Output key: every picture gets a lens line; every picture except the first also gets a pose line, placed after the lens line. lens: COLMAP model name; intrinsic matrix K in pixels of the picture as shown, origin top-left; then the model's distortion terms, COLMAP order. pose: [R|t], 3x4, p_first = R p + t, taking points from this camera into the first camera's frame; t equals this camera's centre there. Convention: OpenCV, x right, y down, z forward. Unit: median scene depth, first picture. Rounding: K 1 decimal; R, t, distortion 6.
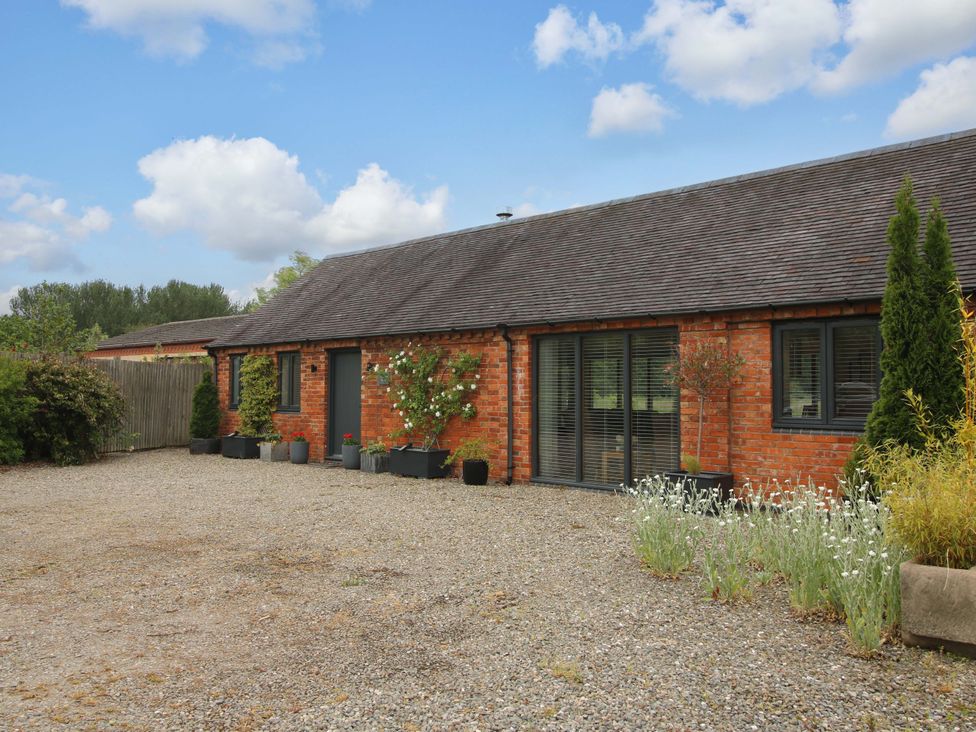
lens RADIAL K [[511.1, 0, 484.9], [0, 511.1, 361.8], [0, 0, 1]] dist [0.000963, -0.014562]
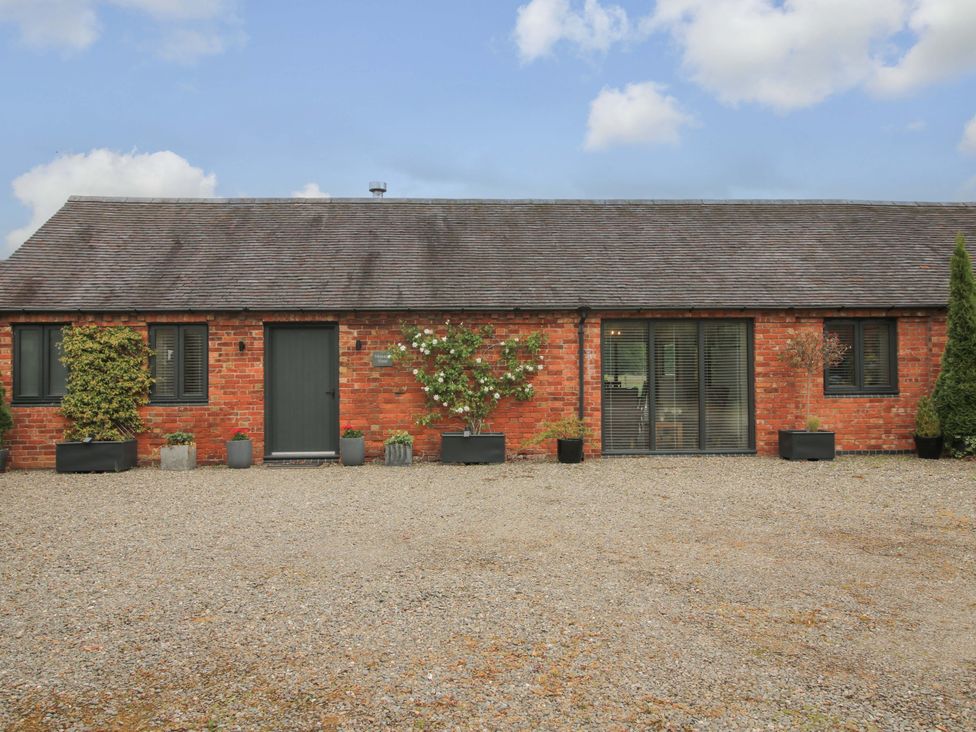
lens RADIAL K [[478.4, 0, 487.9], [0, 478.4, 351.5], [0, 0, 1]] dist [-0.000150, -0.000080]
pose [[0.845450, 0.009562, 0.533968, -0.615909], [-0.017924, 0.999784, 0.010477, 0.009567], [-0.533753, -0.018429, 0.845440, 0.261772]]
